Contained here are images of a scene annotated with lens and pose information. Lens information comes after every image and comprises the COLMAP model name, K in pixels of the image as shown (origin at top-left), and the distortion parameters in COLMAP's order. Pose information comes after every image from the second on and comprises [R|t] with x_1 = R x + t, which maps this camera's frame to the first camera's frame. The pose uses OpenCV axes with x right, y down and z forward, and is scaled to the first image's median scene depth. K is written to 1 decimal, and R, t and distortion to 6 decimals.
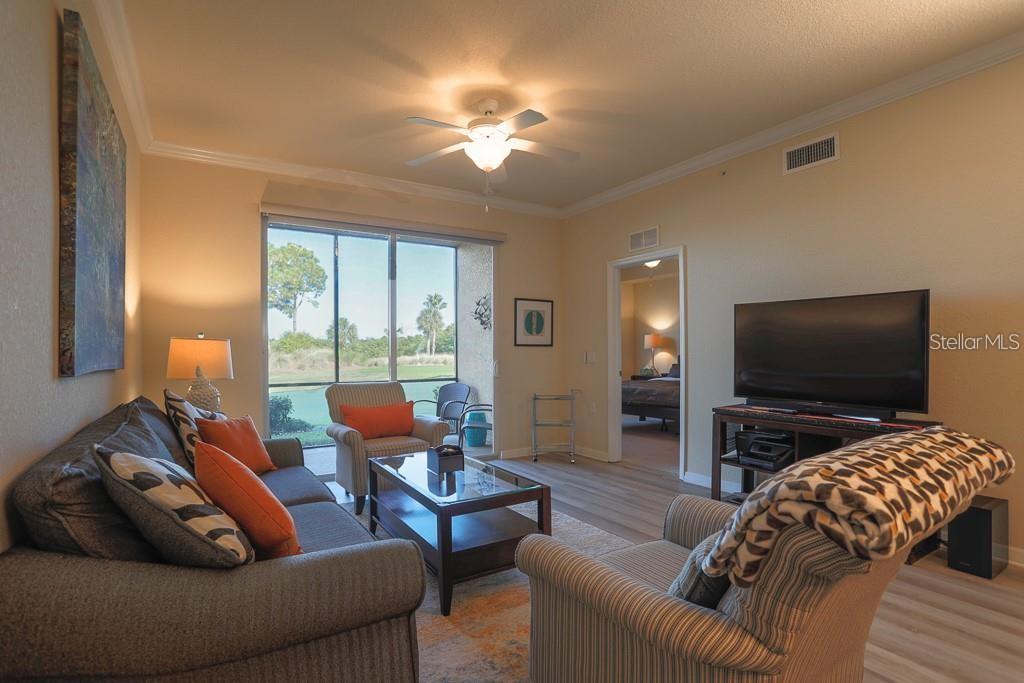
lens RADIAL K [[515.6, 0, 515.0], [0, 515.6, 350.2], [0, 0, 1]] dist [-0.046033, 0.000049]
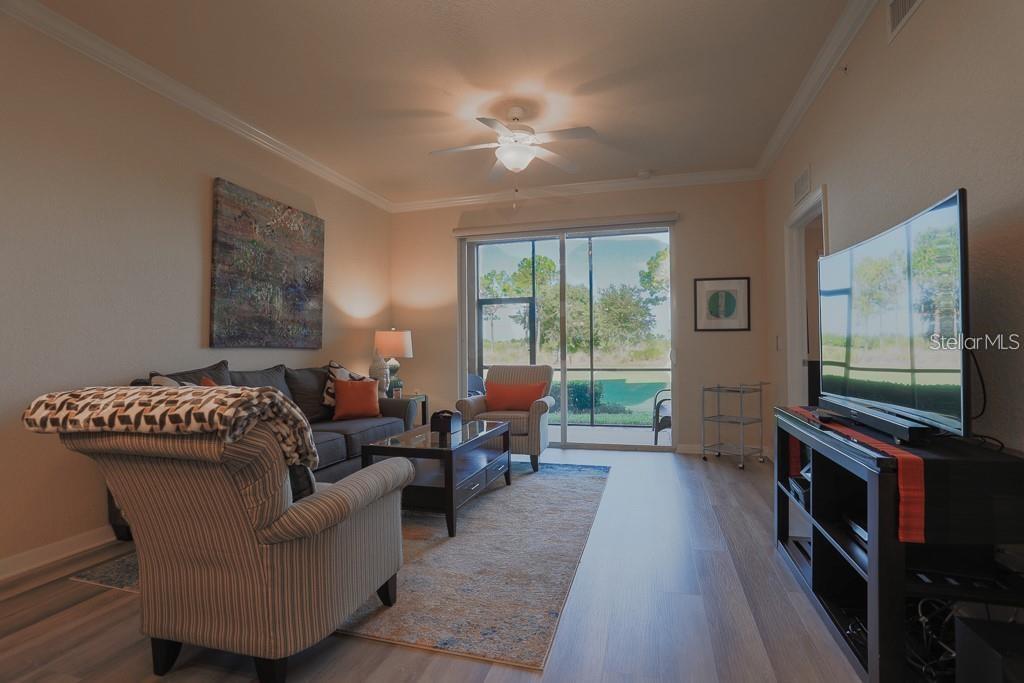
lens RADIAL K [[515.6, 0, 515.0], [0, 515.6, 350.2], [0, 0, 1]] dist [-0.046033, 0.000049]
pose [[0.643780, 0.001703, -0.765208, 0.486876], [0.005336, 0.999963, 0.006715, 0.017289], [0.765192, -0.008406, 0.643748, 0.174638]]
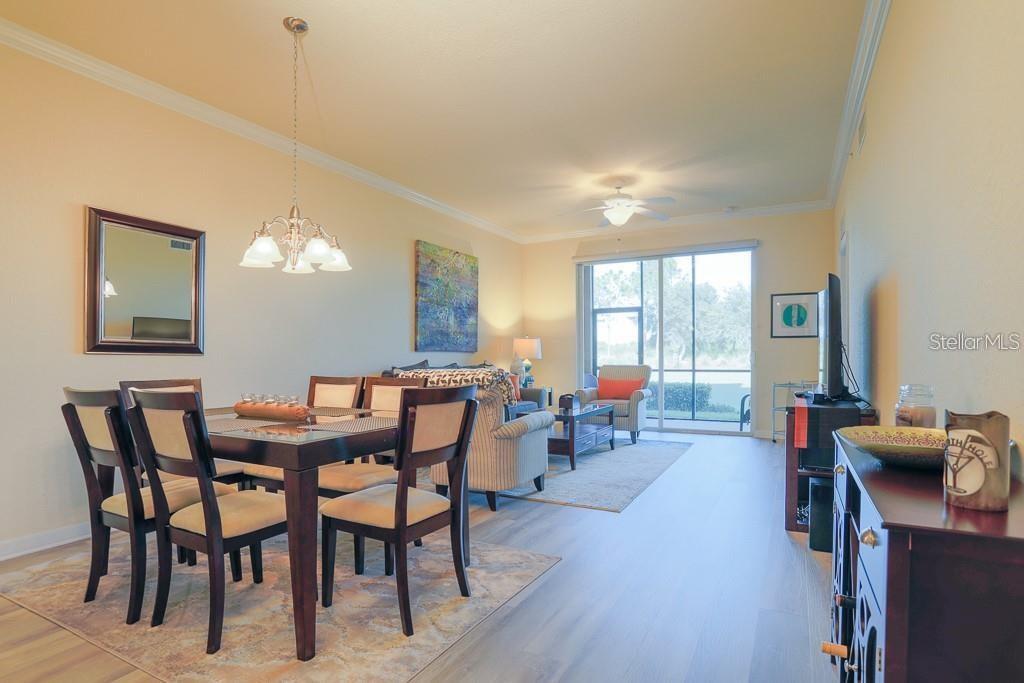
lens RADIAL K [[545.9, 0, 511.2], [0, 545.9, 367.5], [0, 0, 1]] dist [-0.002285, -0.000137]
pose [[0.458616, 0.025611, -0.888265, 0.785501], [0.006175, 0.999469, 0.032006, 0.014410], [0.888613, -0.020164, 0.458214, -0.033914]]
